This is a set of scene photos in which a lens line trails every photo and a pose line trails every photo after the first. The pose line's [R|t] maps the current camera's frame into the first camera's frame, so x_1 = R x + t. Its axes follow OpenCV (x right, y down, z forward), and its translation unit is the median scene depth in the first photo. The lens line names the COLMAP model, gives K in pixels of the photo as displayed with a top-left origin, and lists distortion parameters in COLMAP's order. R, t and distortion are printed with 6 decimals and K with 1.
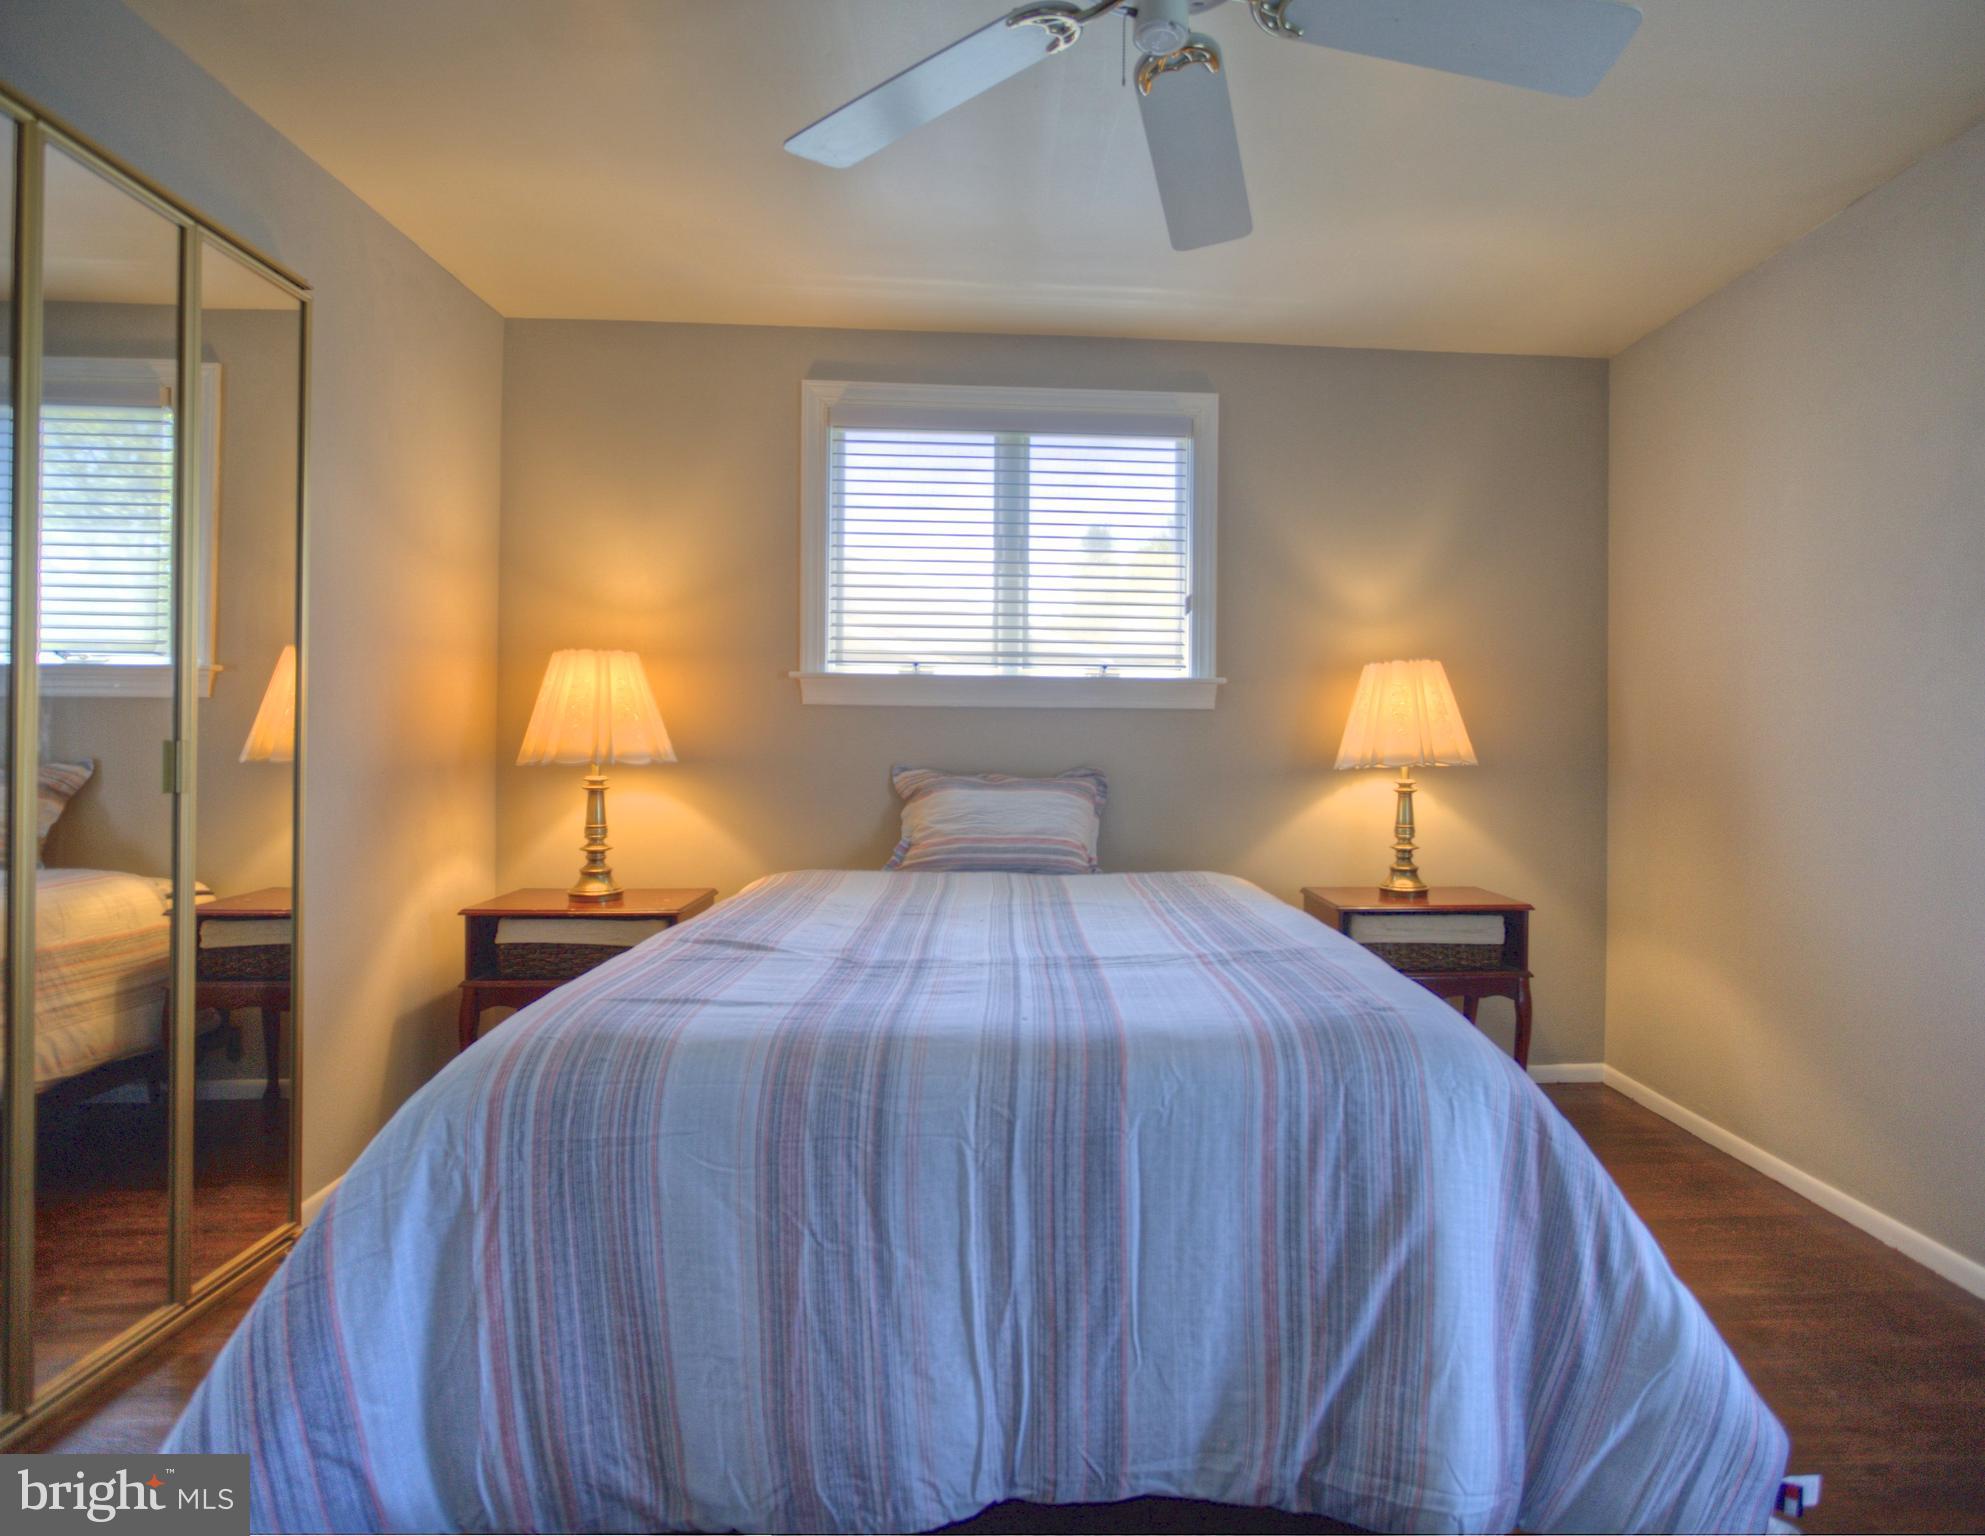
lens RADIAL K [[1110.9, 0, 991.5], [0, 1110.9, 753.3], [0, 0, 1]] dist [-0.006946, 0.004269]
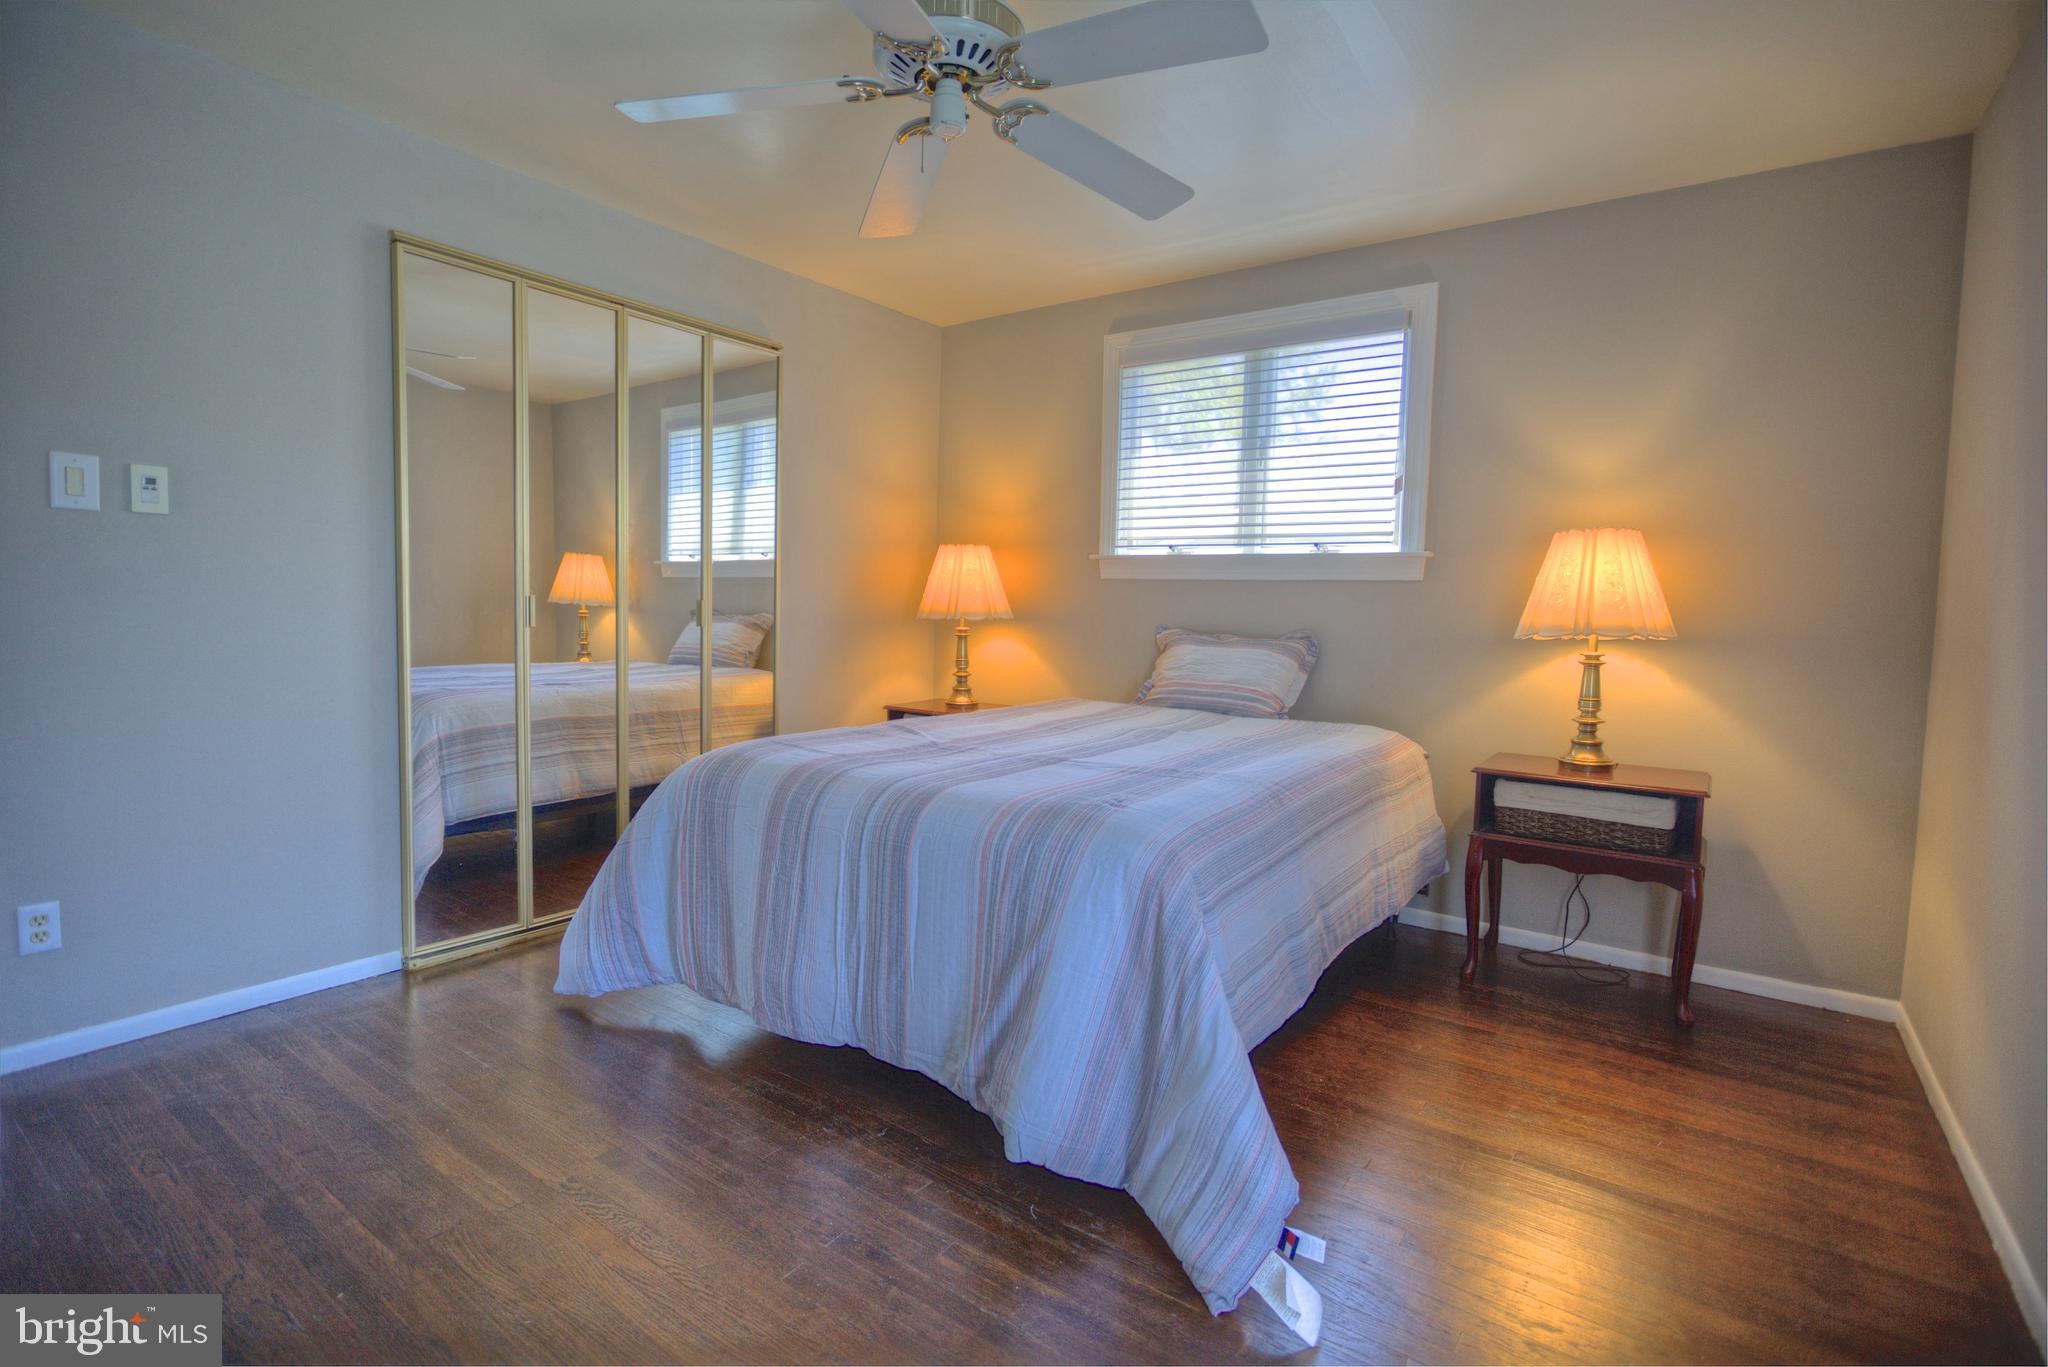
lens RADIAL K [[973.0, 0, 1021.6], [0, 973.0, 686.8], [0, 0, 1]] dist [-0.016334, 0.006176]
pose [[0.765116, 0.063846, -0.640719, 0.539558], [-0.022864, 0.997138, 0.072059, 0.004349], [0.643486, -0.040483, 0.764386, 0.021738]]
